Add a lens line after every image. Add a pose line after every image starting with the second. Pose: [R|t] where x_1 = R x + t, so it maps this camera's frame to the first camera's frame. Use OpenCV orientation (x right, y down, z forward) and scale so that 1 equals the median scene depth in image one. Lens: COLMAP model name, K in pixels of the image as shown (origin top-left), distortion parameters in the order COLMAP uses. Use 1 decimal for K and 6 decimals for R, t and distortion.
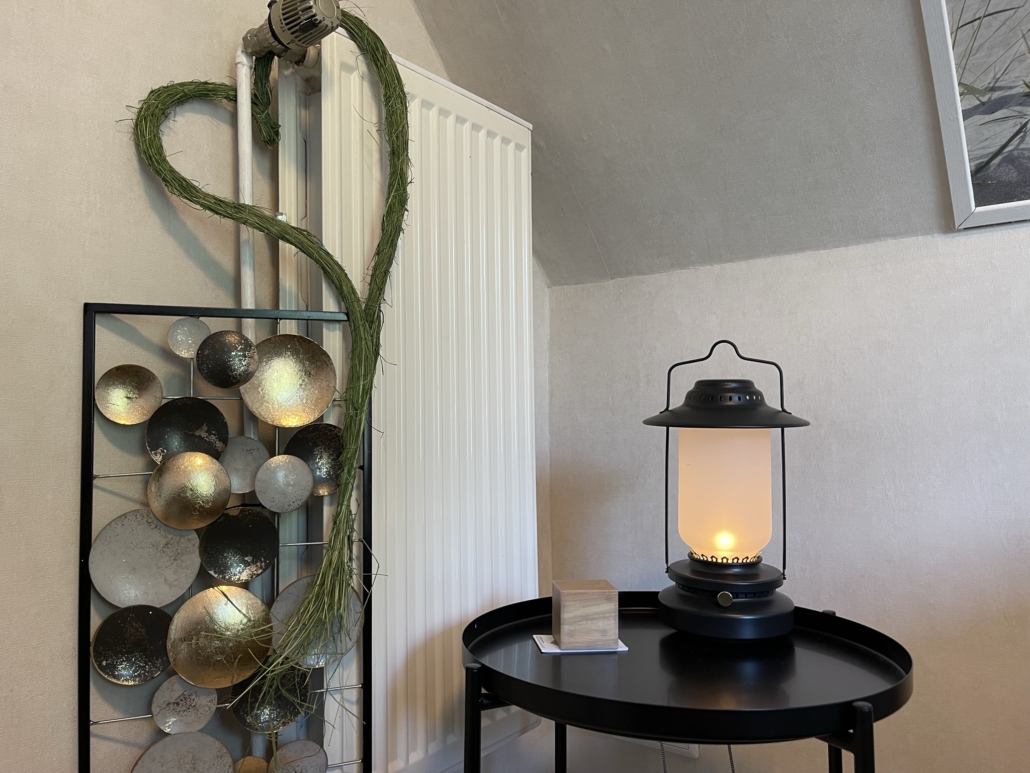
lens RADIAL K [[780.9, 0, 507.4], [0, 780.9, 381.5], [0, 0, 1]] dist [0.016411, -0.020272]
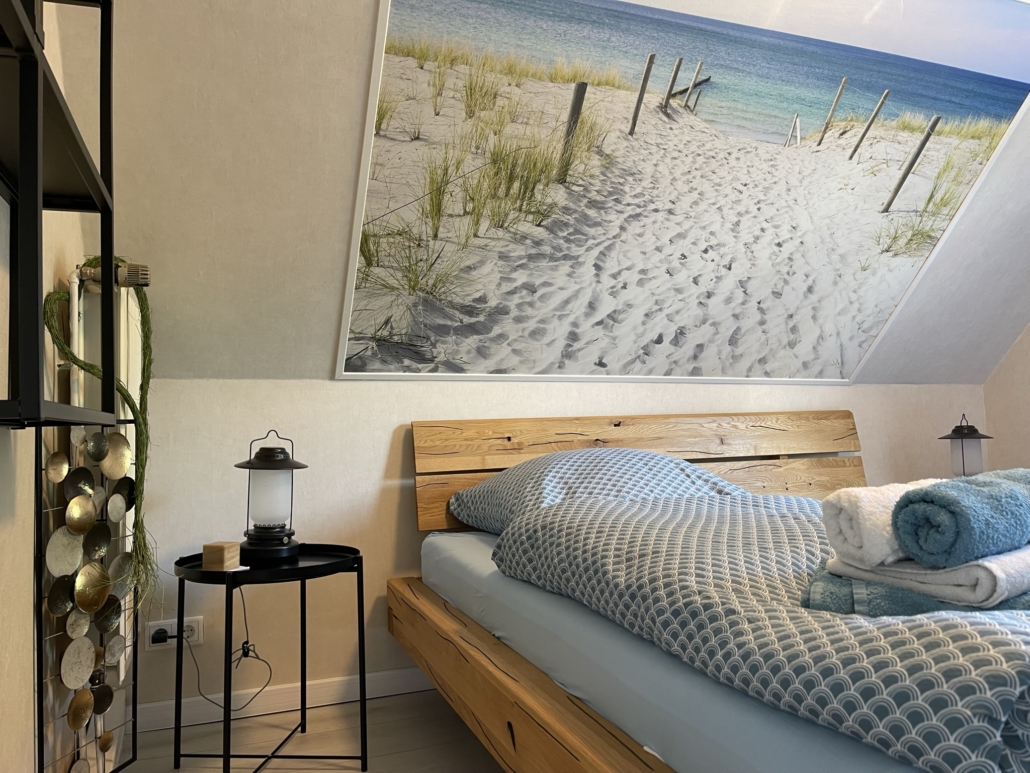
lens RADIAL K [[780.9, 0, 523.5], [0, 780.9, 395.3], [0, 0, 1]] dist [0.016411, -0.020272]
pose [[0.524301, 0.034996, 0.850813, -1.394627], [-0.037337, 0.999139, -0.018088, -0.152816], [-0.850714, -0.022283, 0.525156, -0.889757]]
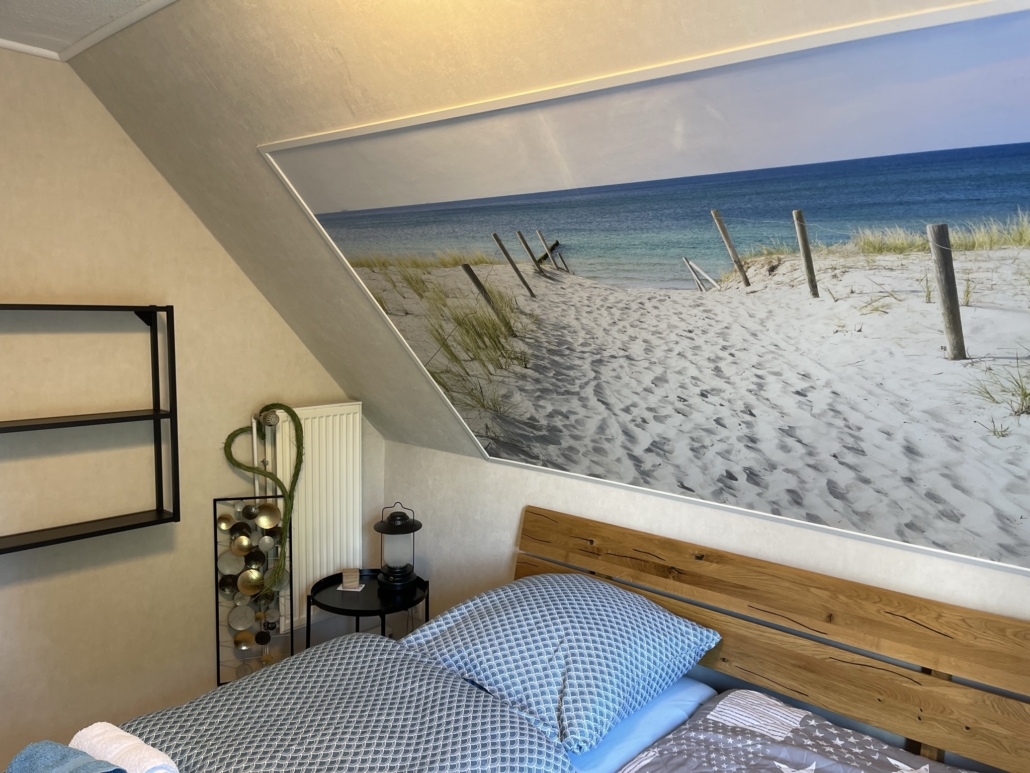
lens RADIAL K [[780.9, 0, 520.8], [0, 780.9, 378.4], [0, 0, 1]] dist [0.016411, -0.020272]
pose [[0.996752, 0.036770, -0.071653, 1.106643], [-0.024874, 0.986747, 0.160349, -1.215807], [0.076599, -0.158046, 0.984456, -2.338507]]
